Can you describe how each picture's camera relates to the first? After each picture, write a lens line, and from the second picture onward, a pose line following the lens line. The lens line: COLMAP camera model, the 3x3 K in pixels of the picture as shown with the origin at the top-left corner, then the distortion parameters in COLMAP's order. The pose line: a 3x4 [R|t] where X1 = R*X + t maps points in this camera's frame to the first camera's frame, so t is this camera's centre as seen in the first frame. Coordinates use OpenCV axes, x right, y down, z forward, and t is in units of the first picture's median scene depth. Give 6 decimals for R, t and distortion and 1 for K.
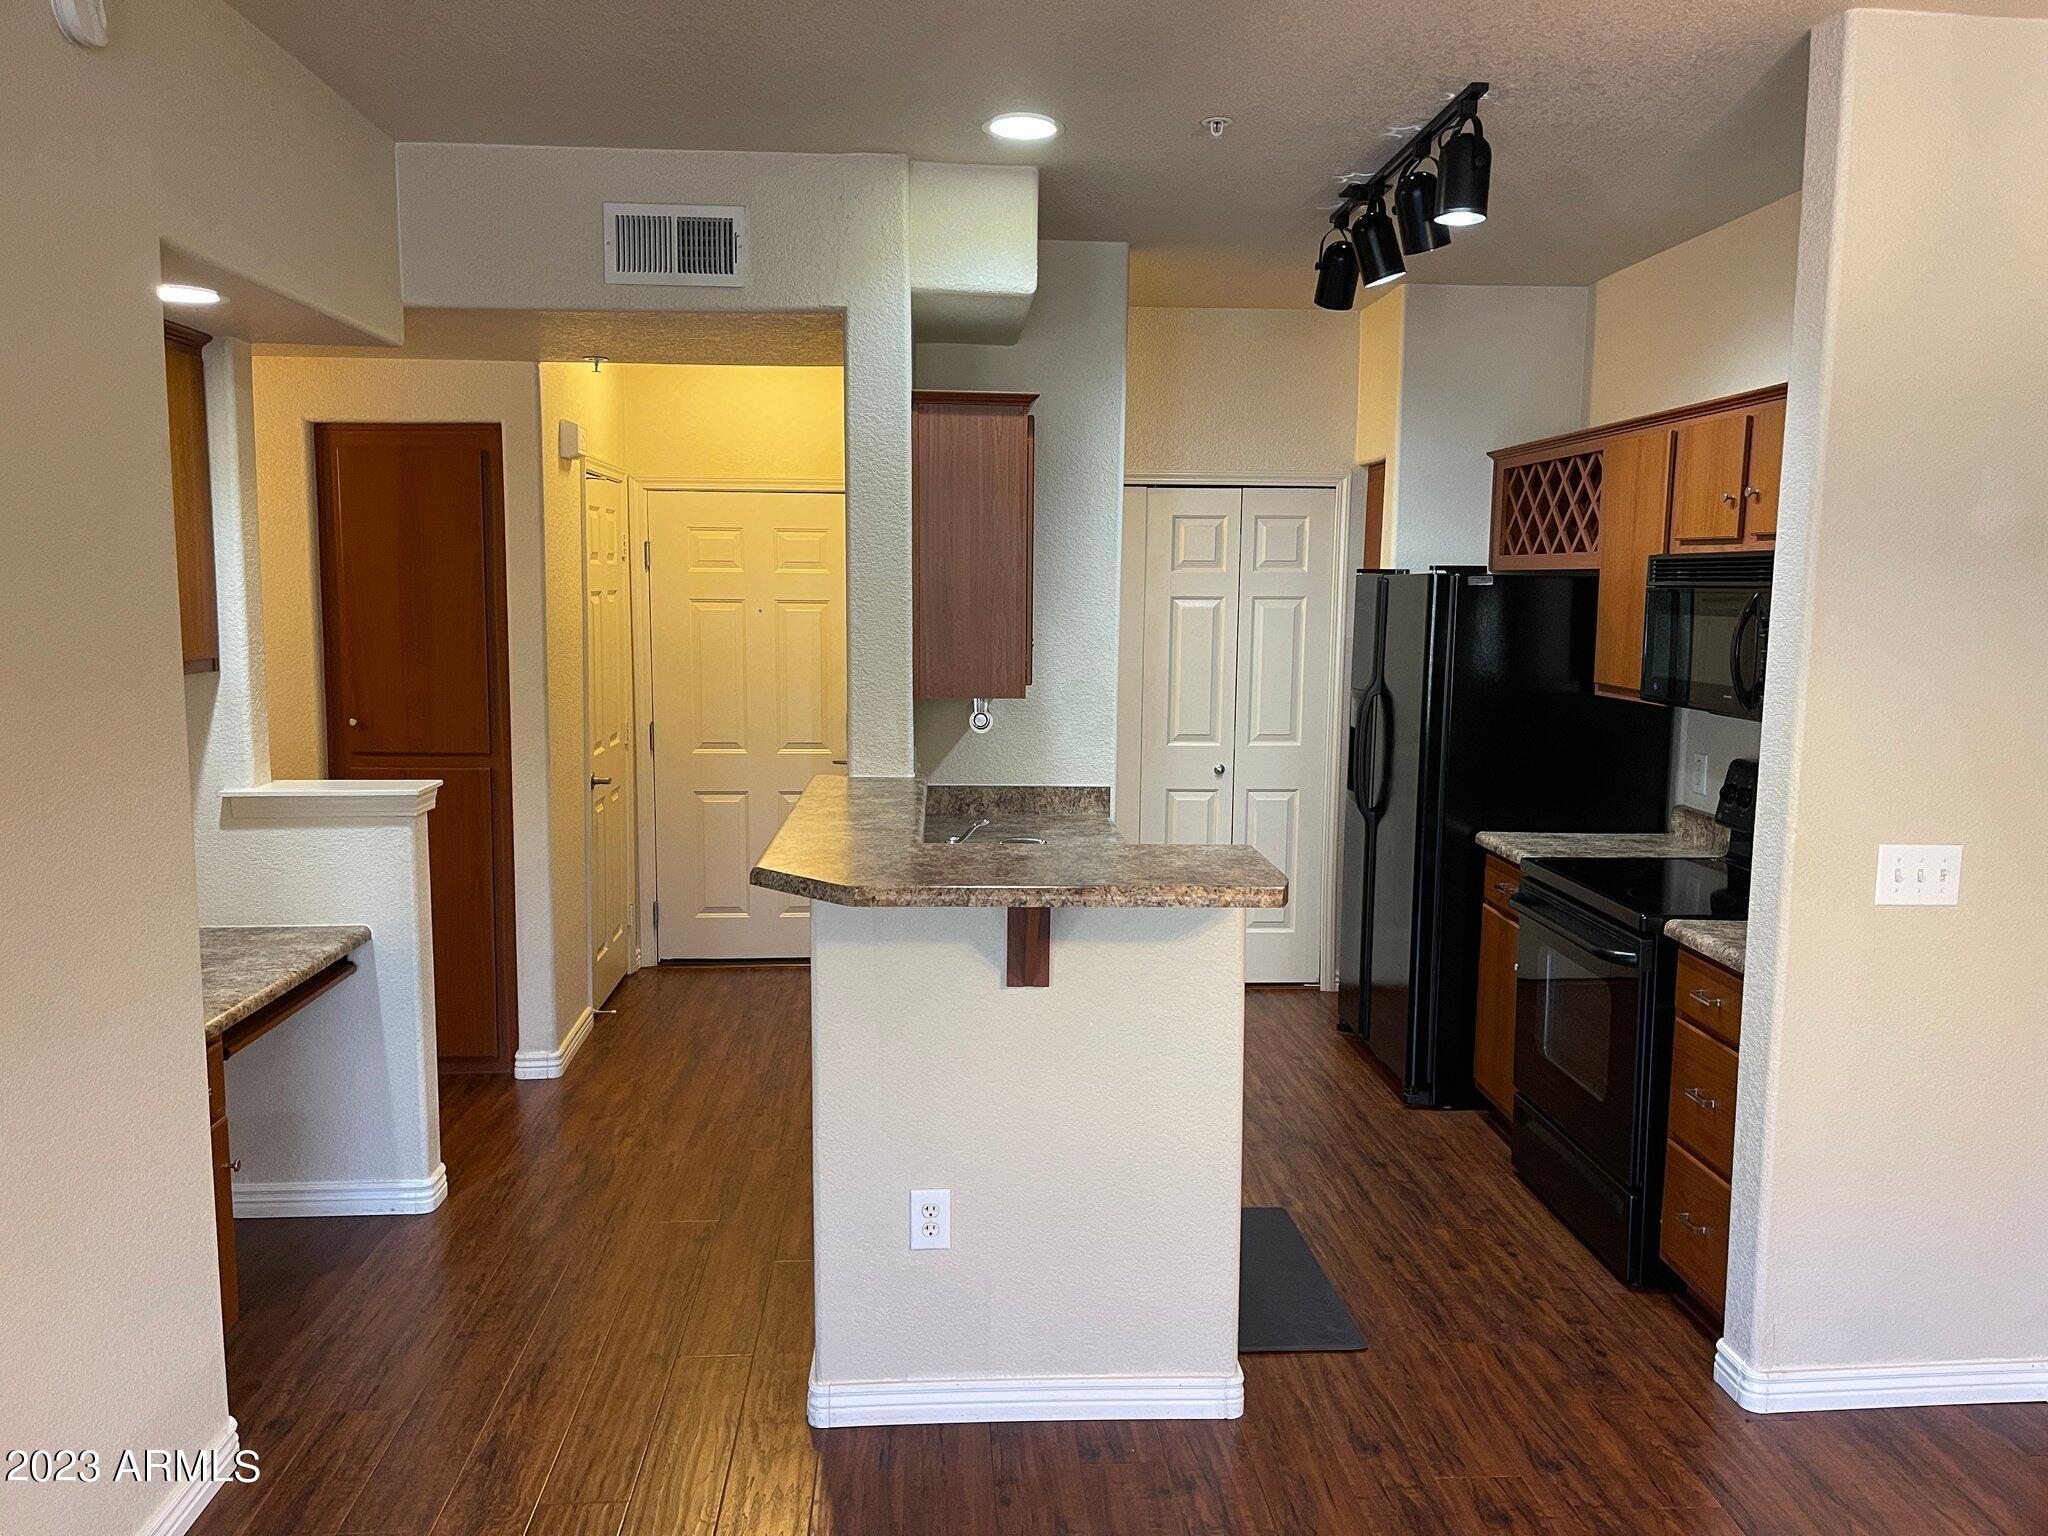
lens RADIAL K [[1544.1, 0, 1021.1], [0, 1544.1, 772.6], [0, 0, 1]] dist [0.011755, -0.004726]
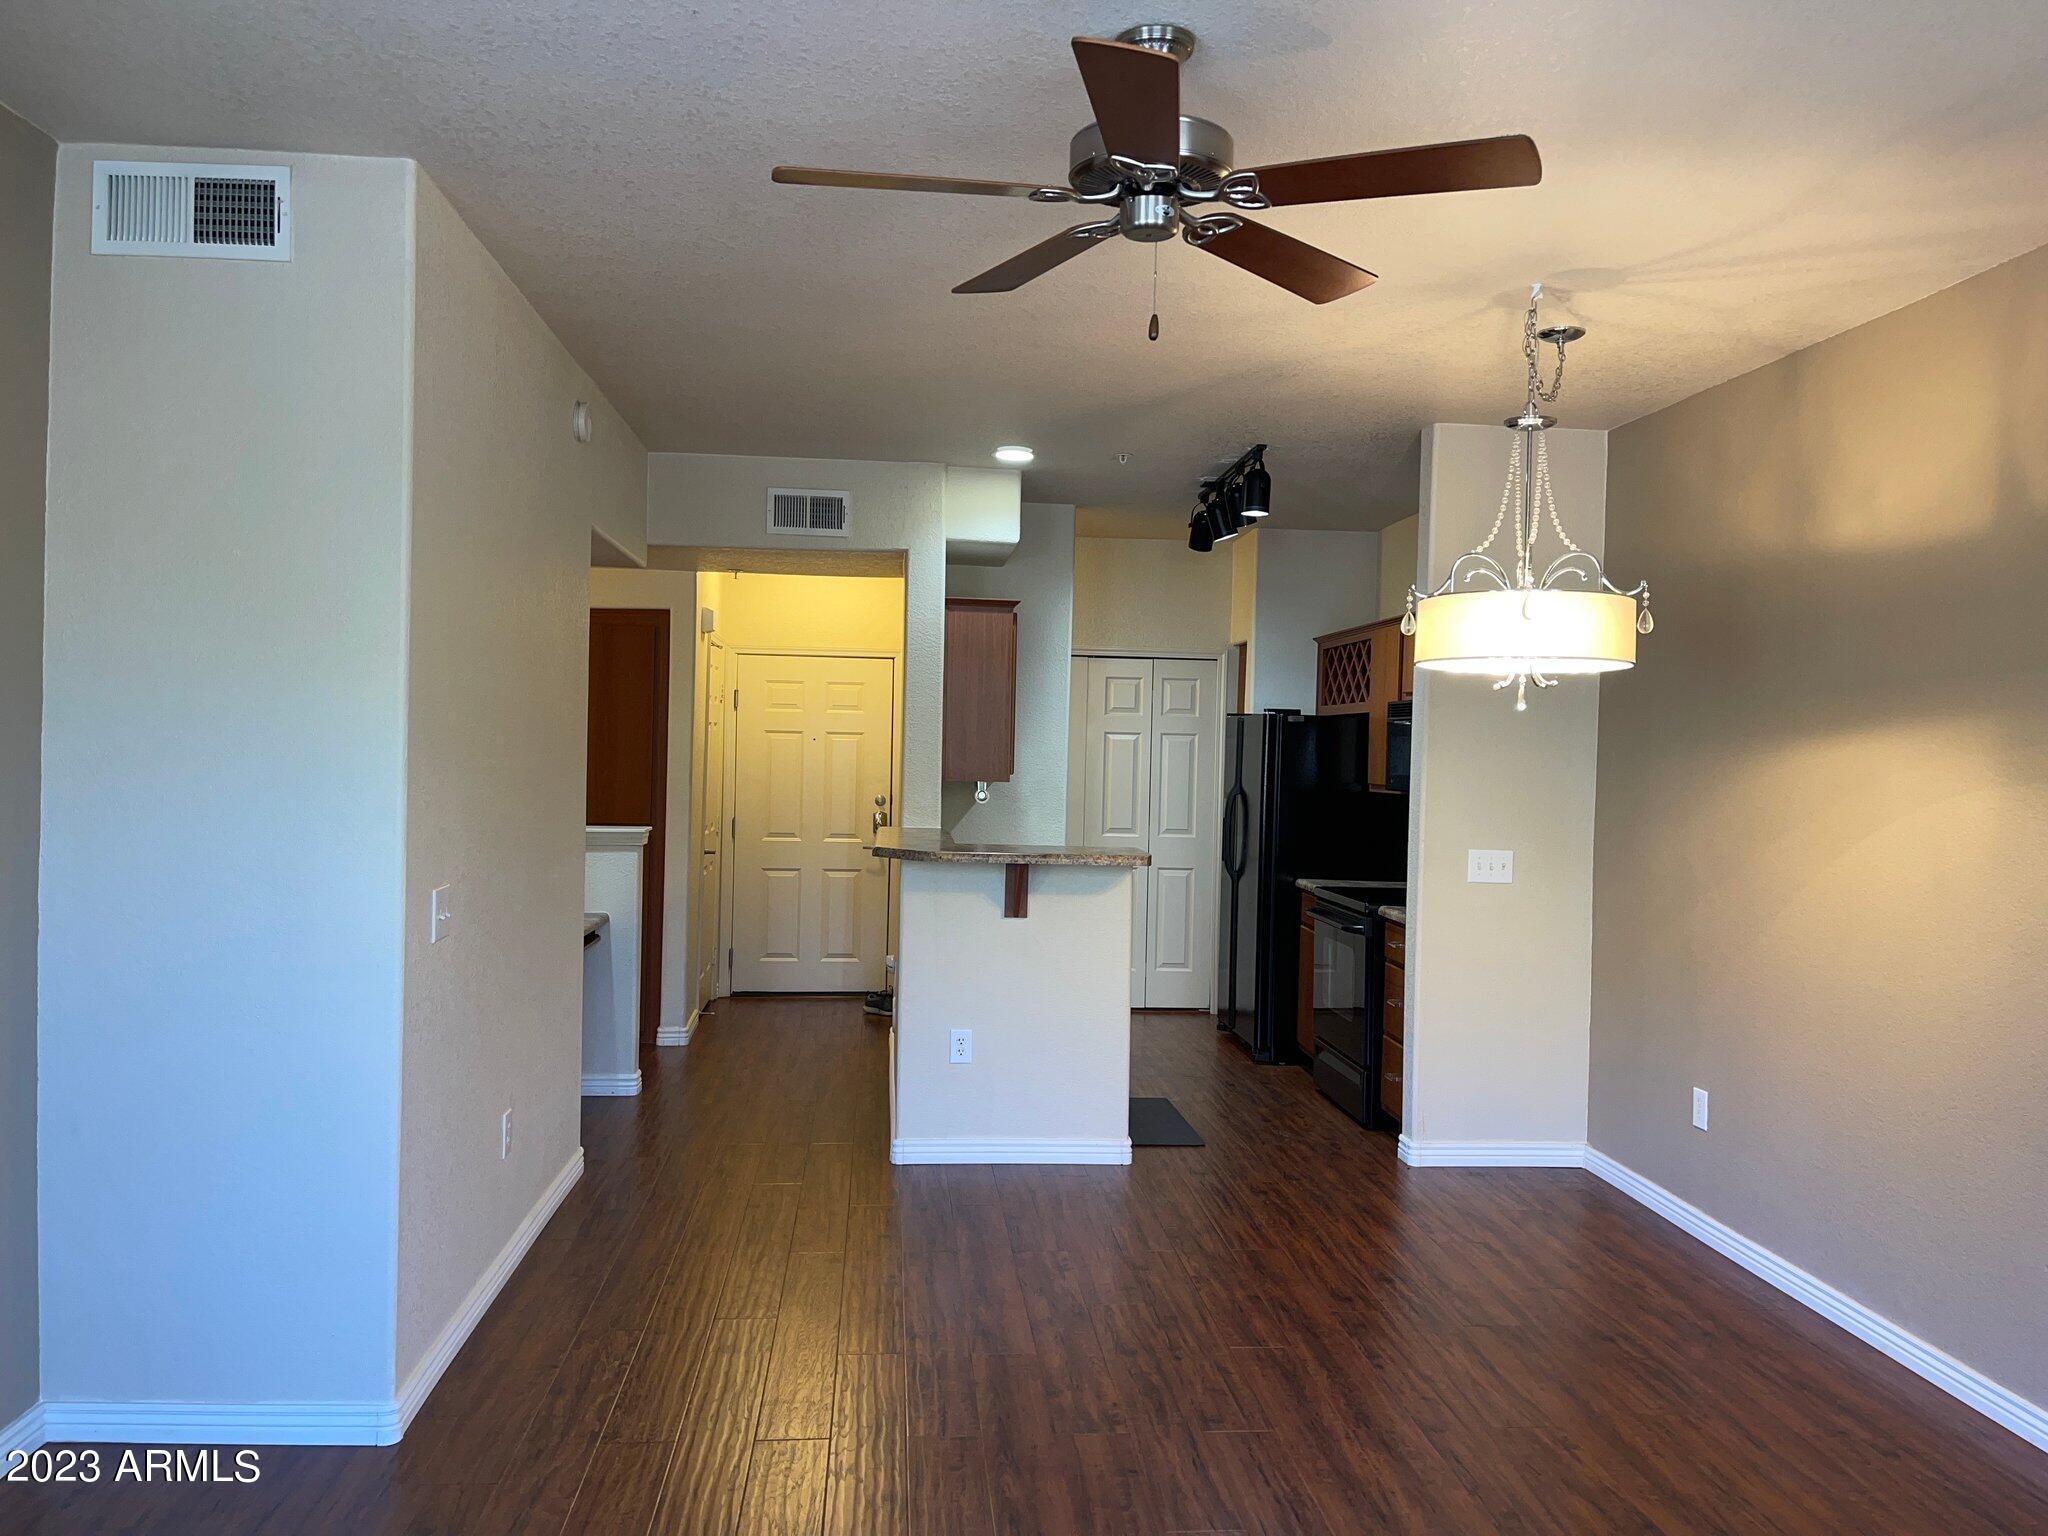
lens RADIAL K [[1544.1, 0, 1024.0], [0, 1544.1, 766.2], [0, 0, 1]] dist [0.011755, -0.004726]
pose [[0.999426, 0.013866, 0.030905, -0.033450], [-0.010288, 0.993532, -0.113087, 0.122580], [-0.032273, 0.112704, 0.993104, -0.641415]]
